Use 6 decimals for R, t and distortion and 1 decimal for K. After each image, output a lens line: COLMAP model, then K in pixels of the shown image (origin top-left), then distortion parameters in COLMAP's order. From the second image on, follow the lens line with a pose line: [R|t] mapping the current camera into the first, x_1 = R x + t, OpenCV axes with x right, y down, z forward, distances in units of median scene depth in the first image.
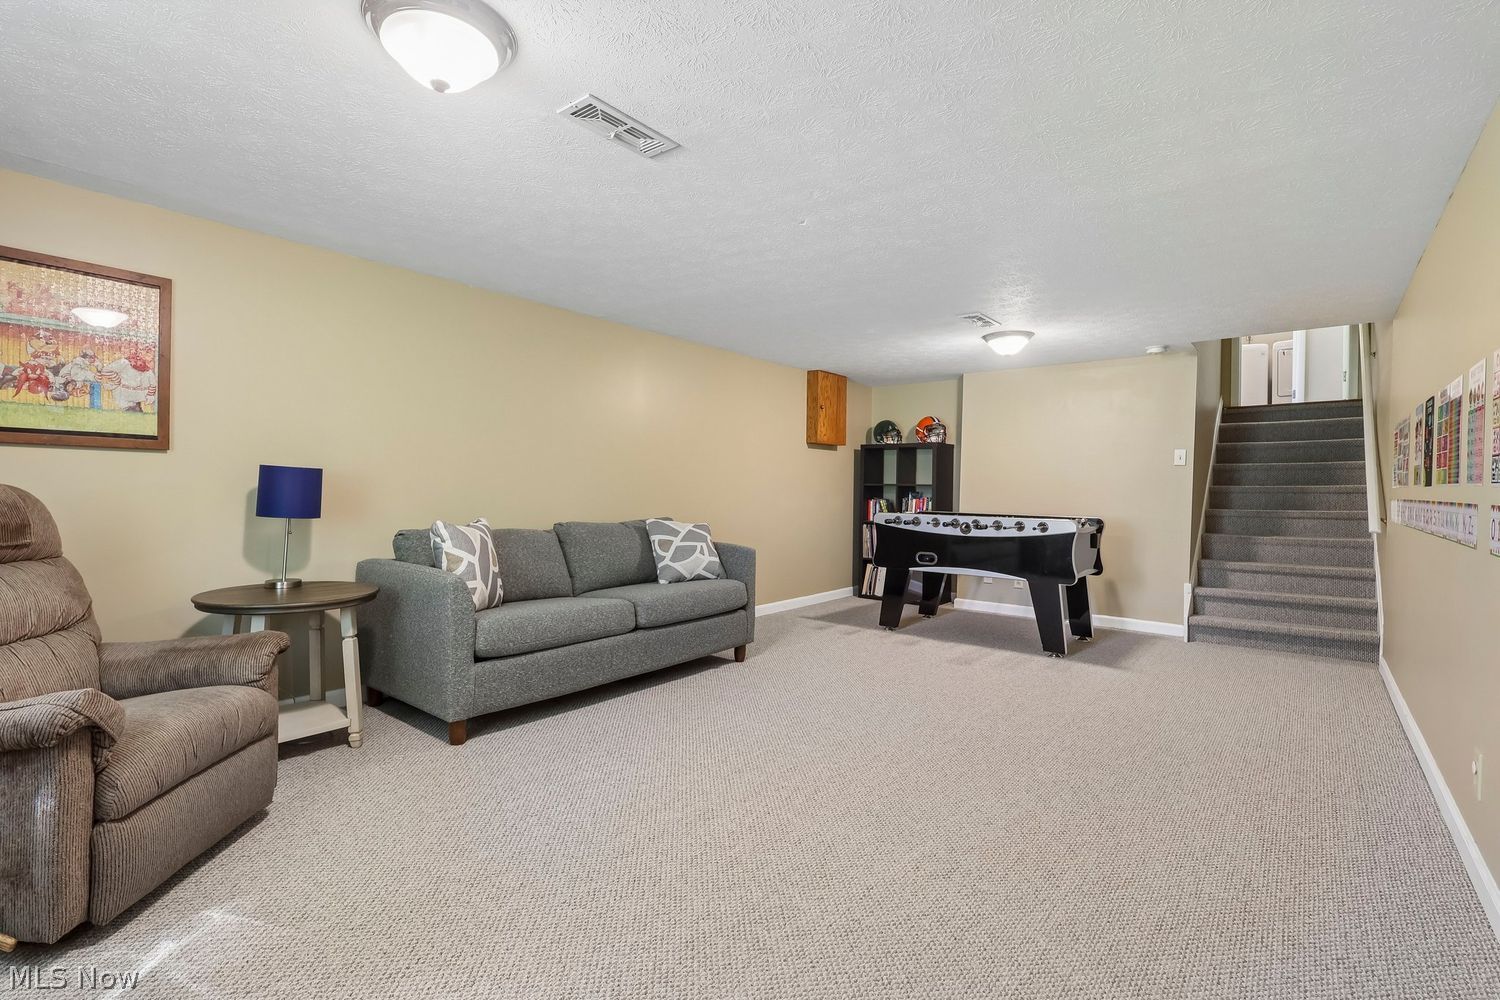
lens RADIAL K [[696.9, 0, 741.0], [0, 696.9, 494.6], [0, 0, 1]] dist [-0.010590, 0.004967]
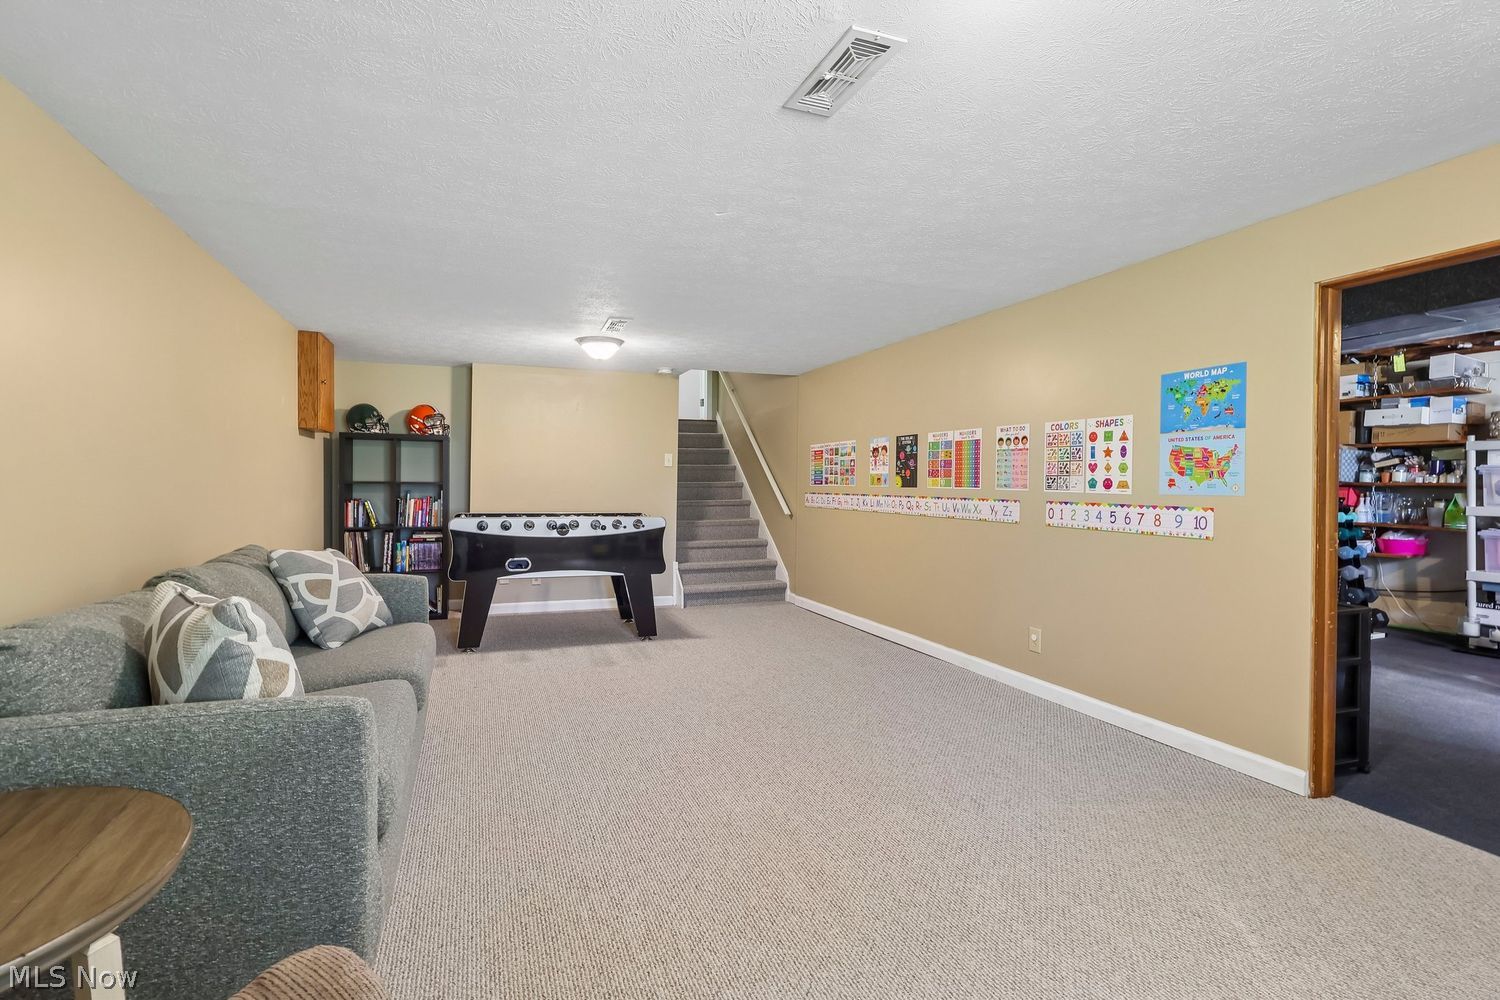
lens RADIAL K [[696.9, 0, 742.8], [0, 696.9, 490.4], [0, 0, 1]] dist [-0.010590, 0.004967]
pose [[0.496685, -0.019180, 0.867719, -0.429324], [0.007206, 0.999812, 0.017975, -0.024159], [-0.867901, -0.002675, 0.496730, 0.311900]]
